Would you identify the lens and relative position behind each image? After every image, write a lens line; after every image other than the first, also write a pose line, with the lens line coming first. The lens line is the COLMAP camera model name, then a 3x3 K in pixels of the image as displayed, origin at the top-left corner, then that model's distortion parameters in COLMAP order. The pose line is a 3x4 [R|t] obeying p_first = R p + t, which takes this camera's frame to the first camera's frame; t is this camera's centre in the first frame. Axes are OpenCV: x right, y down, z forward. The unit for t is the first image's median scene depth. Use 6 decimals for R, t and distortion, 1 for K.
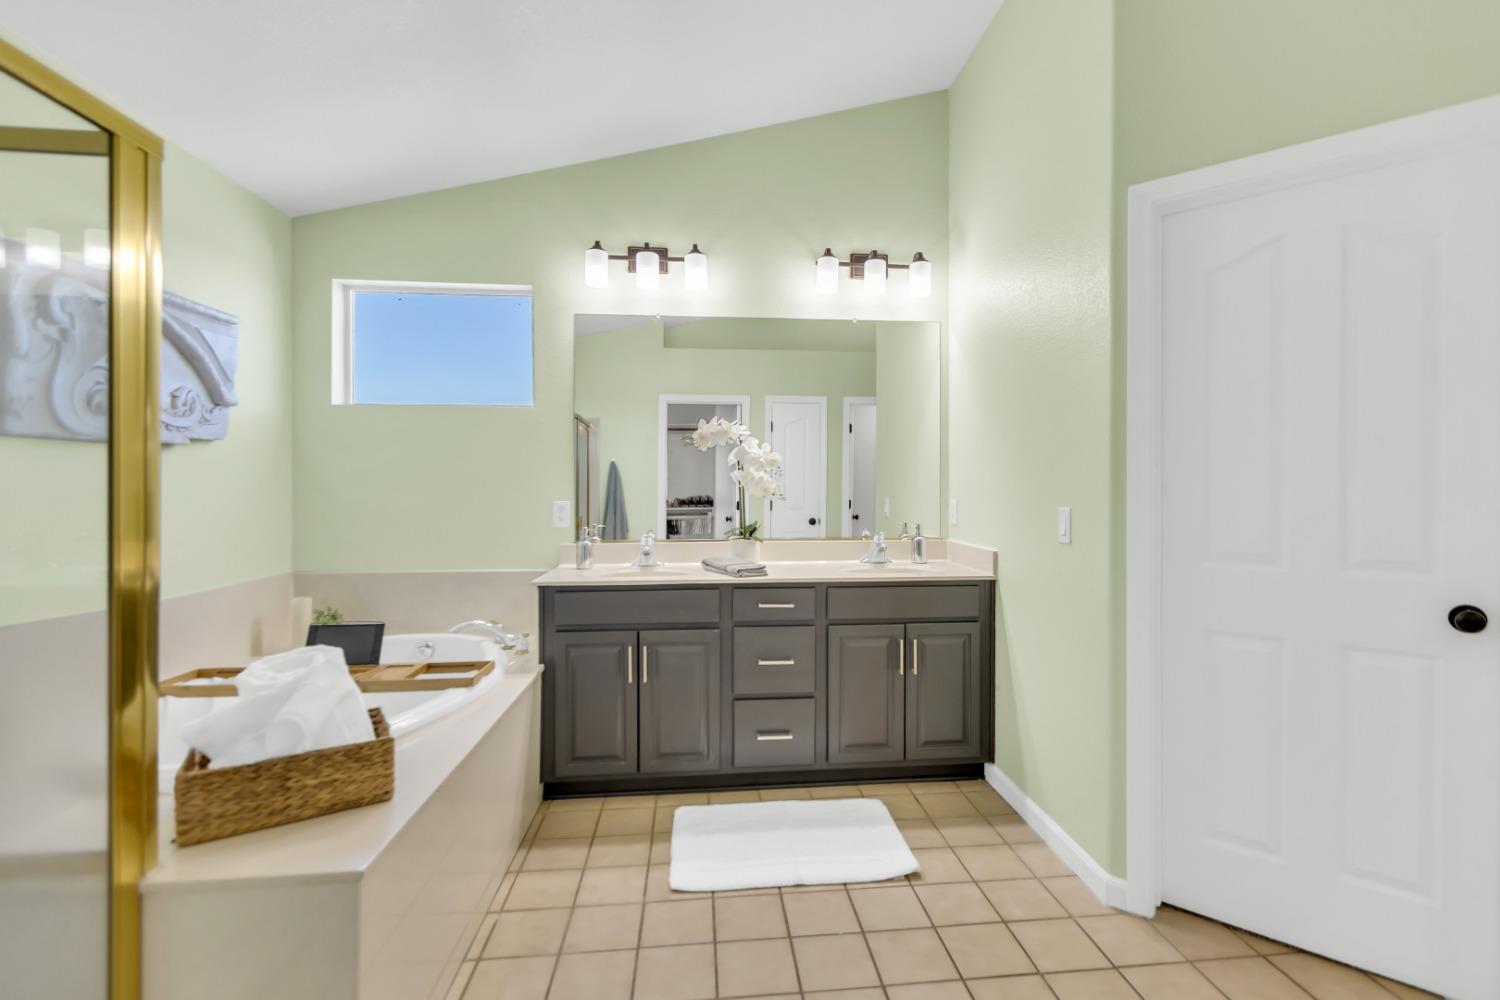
lens RADIAL K [[686.8, 0, 760.2], [0, 686.8, 505.4], [0, 0, 1]] dist [-0.002066, -0.000239]
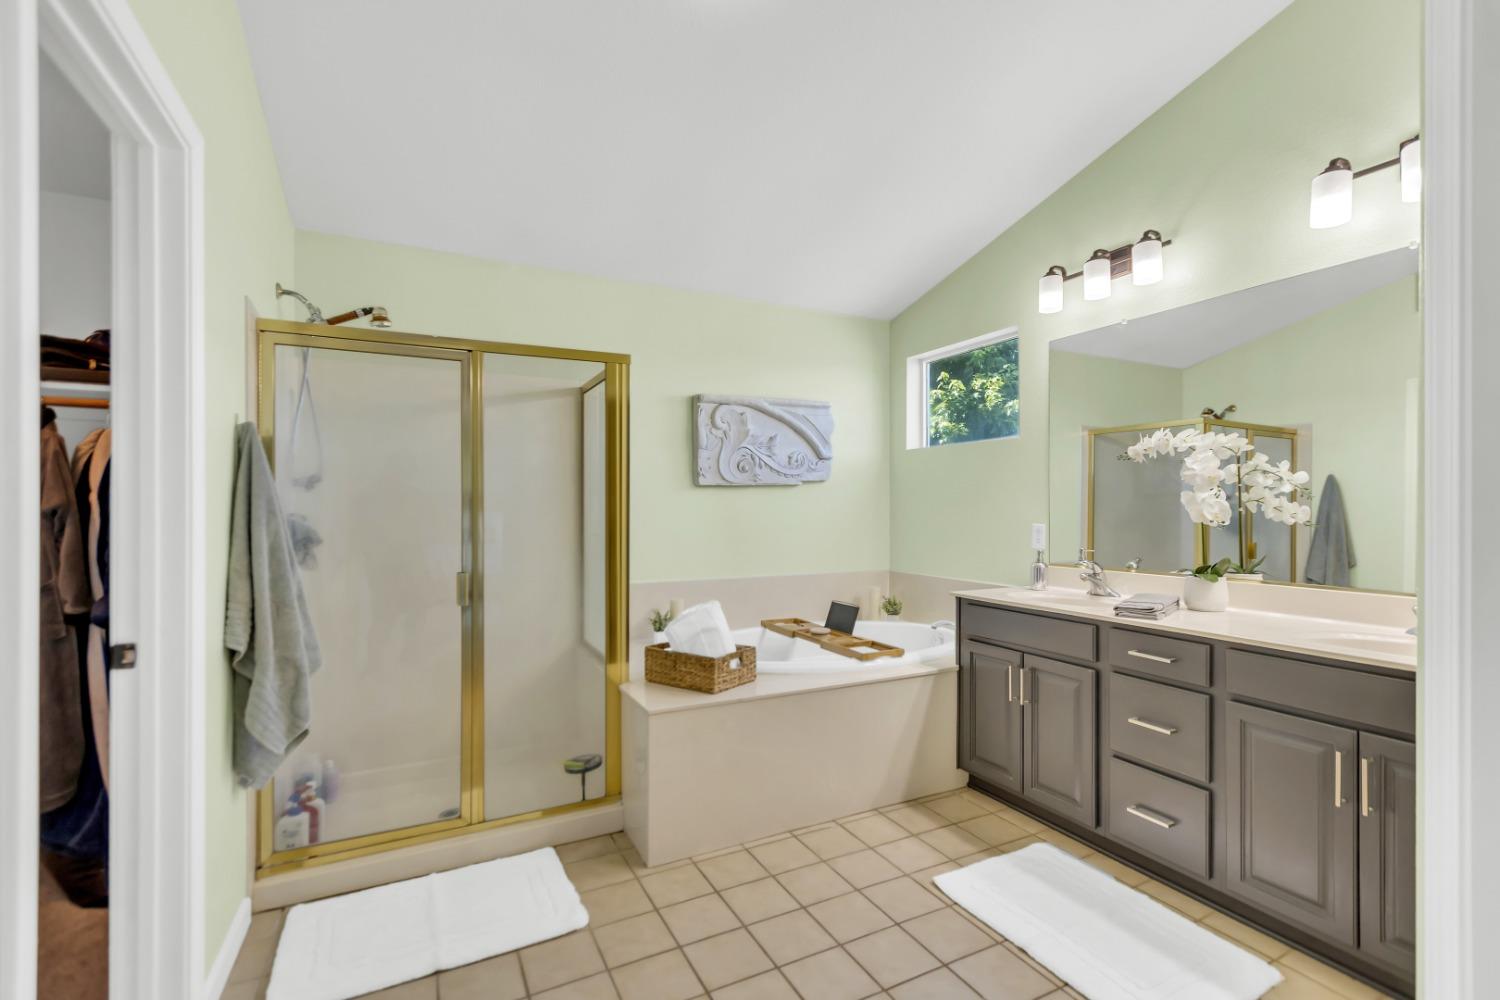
lens RADIAL K [[686.8, 0, 760.2], [0, 686.8, 505.4], [0, 0, 1]] dist [-0.002066, -0.000239]
pose [[0.367616, 0.001334, -0.929977, 0.660457], [-0.021796, 0.999737, -0.007182, -0.022360], [0.929722, 0.022910, 0.367548, 0.272485]]
